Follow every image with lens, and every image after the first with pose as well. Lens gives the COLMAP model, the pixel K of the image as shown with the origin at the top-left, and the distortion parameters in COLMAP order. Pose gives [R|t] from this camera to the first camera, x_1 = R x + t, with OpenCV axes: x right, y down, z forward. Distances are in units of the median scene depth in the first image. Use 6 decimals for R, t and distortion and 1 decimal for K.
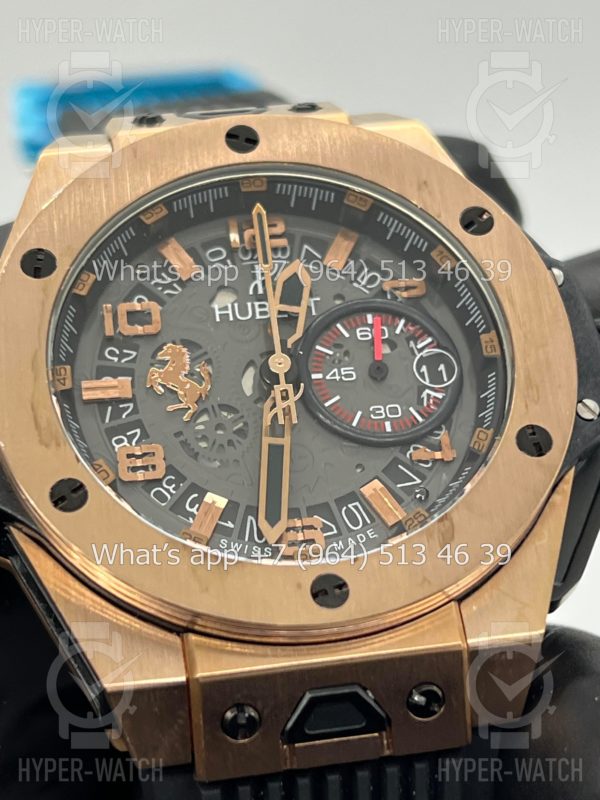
lens RADIAL K [[1849.3, 0, 299.0], [0, 1849.3, 399.3], [0, 0, 1]] dist [0.181199, 0.000000]
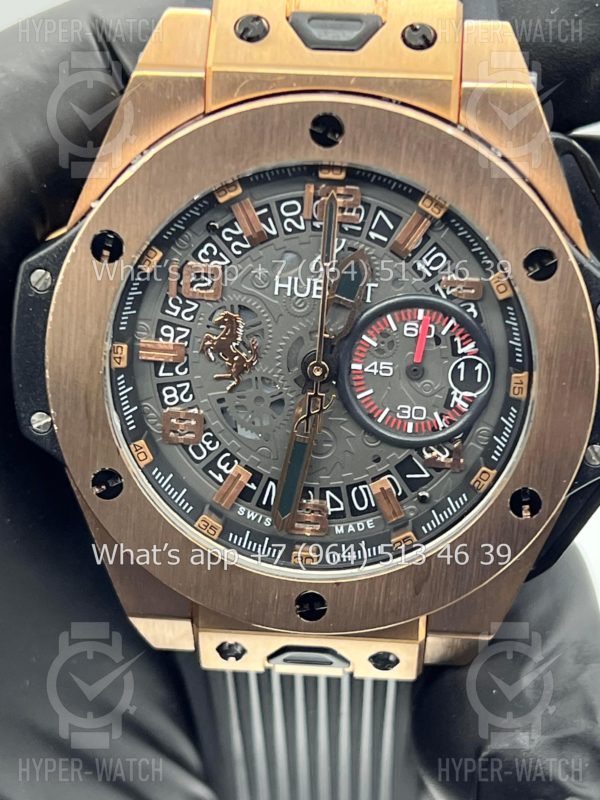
lens RADIAL K [[1849.3, 0, 299.6], [0, 1849.3, 400.6], [0, 0, 1]] dist [0.181199, 0.000000]
pose [[0.969786, 0.228680, -0.084970, 0.073675], [-0.106320, 0.709668, 0.696468, -0.746345], [0.219569, -0.666391, 0.712539, 0.215662]]
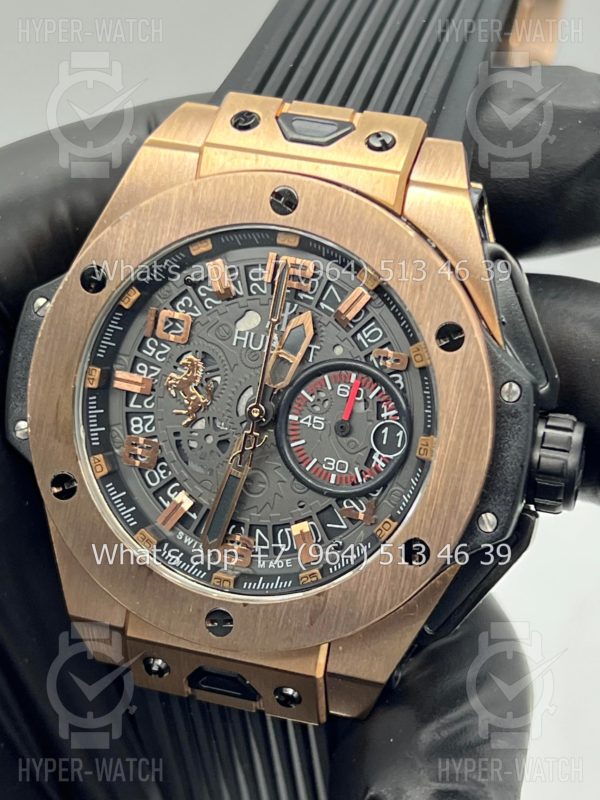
lens RADIAL K [[1849.3, 0, 297.8], [0, 1849.3, 399.7], [0, 0, 1]] dist [0.181199, 0.000000]
pose [[0.893652, 0.333301, -0.300493, 0.377126], [-0.117774, 0.820326, 0.559637, -0.709593], [0.433031, -0.464731, 0.772341, 0.063614]]
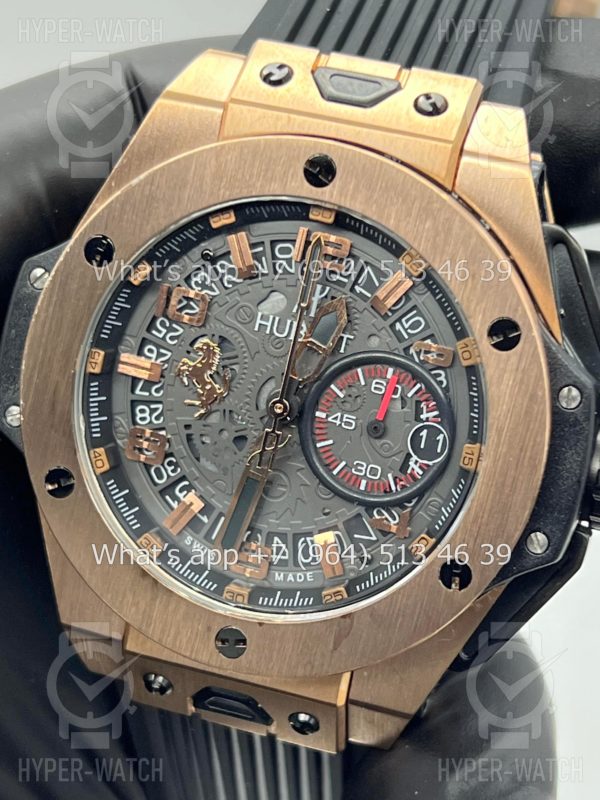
lens RADIAL K [[1849.3, 0, 300.6], [0, 1849.3, 404.0], [0, 0, 1]] dist [0.181199, 0.000000]
pose [[0.886762, 0.377286, -0.267038, 0.287749], [-0.151411, 0.782942, 0.603387, -0.673147], [0.436725, -0.494628, 0.751409, 0.184043]]
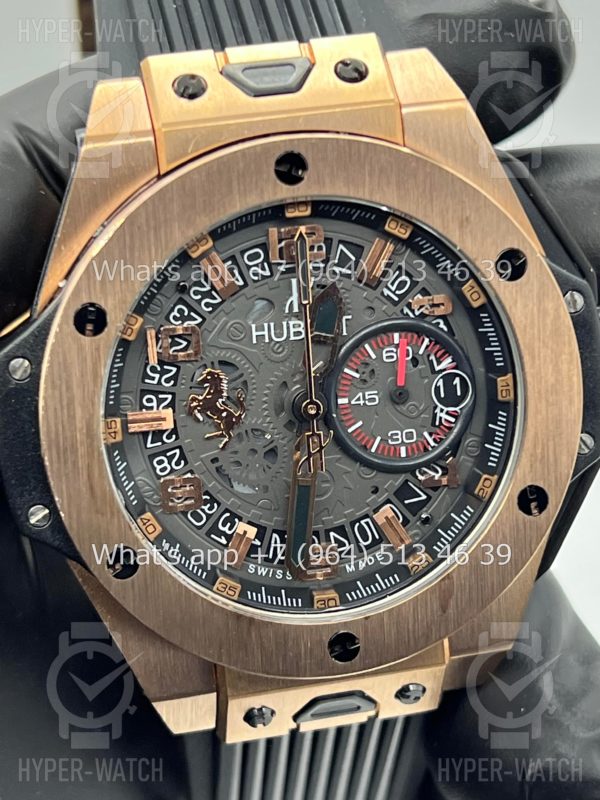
lens RADIAL K [[1849.3, 0, 295.9], [0, 1849.3, 403.4], [0, 0, 1]] dist [0.181199, 0.000000]
pose [[0.993966, 0.044475, 0.100267, -0.126618], [-0.096313, 0.791322, 0.603766, -0.664540], [-0.052491, -0.609780, 0.790831, 0.146487]]
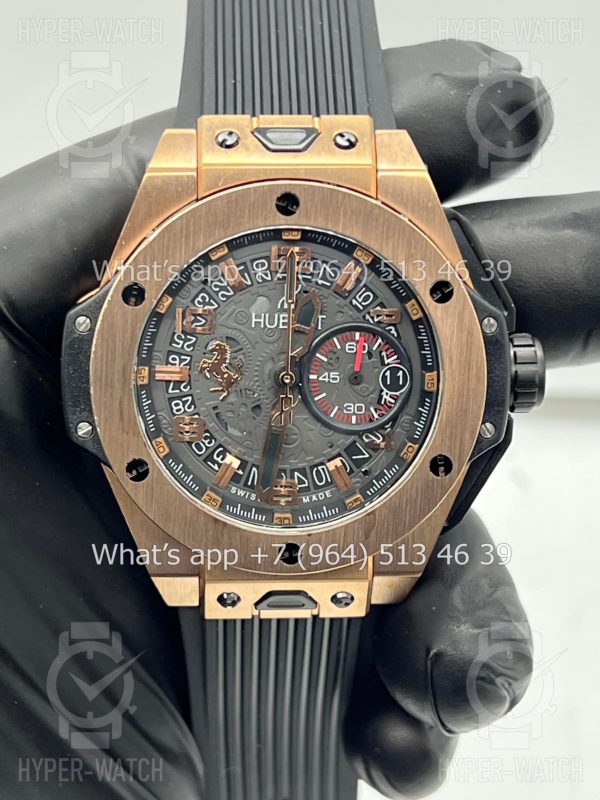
lens RADIAL K [[1849.3, 0, 297.3], [0, 1849.3, 398.6], [0, 0, 1]] dist [0.181199, 0.000000]
pose [[0.985618, 0.167805, -0.019968, 0.029801], [-0.123594, 0.796393, 0.592016, -0.881090], [0.115246, -0.581034, 0.805679, -0.209878]]
